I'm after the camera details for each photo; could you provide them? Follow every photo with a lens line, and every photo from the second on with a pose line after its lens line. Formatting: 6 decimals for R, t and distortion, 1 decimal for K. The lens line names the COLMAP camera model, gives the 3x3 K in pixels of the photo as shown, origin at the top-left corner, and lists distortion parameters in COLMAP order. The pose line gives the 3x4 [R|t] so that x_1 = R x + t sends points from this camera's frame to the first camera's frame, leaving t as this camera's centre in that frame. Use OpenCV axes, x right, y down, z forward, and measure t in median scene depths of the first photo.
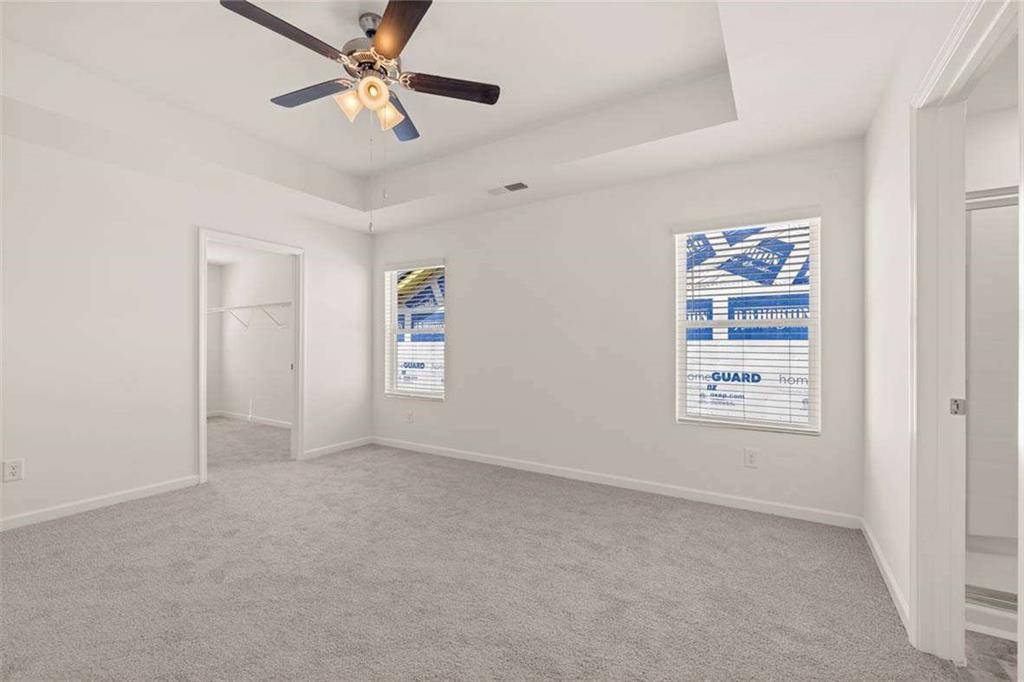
lens RADIAL K [[446.0, 0, 508.1], [0, 446.0, 348.4], [0, 0, 1]] dist [0.001229, 0.000076]
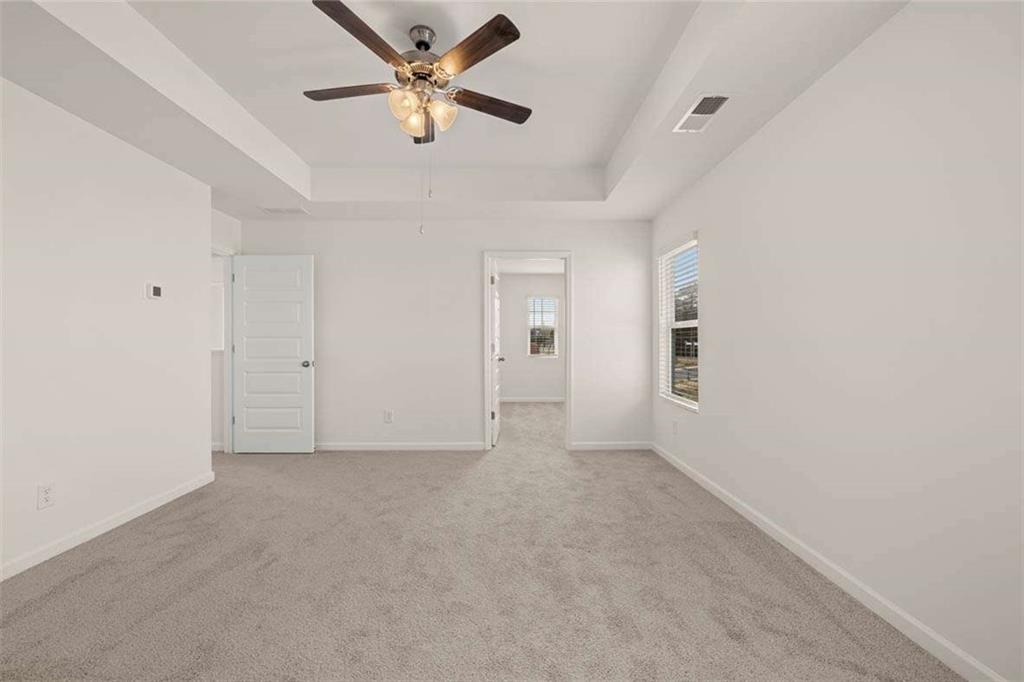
lens RADIAL K [[437.3, 0, 508.4], [0, 437.3, 339.4], [0, 0, 1]] dist [-0.002037, -0.000103]
pose [[0.521512, -0.009935, -0.853186, 0.430611], [-0.004475, 0.999887, -0.014378, 0.003661], [0.853232, 0.011316, 0.521408, 0.406479]]
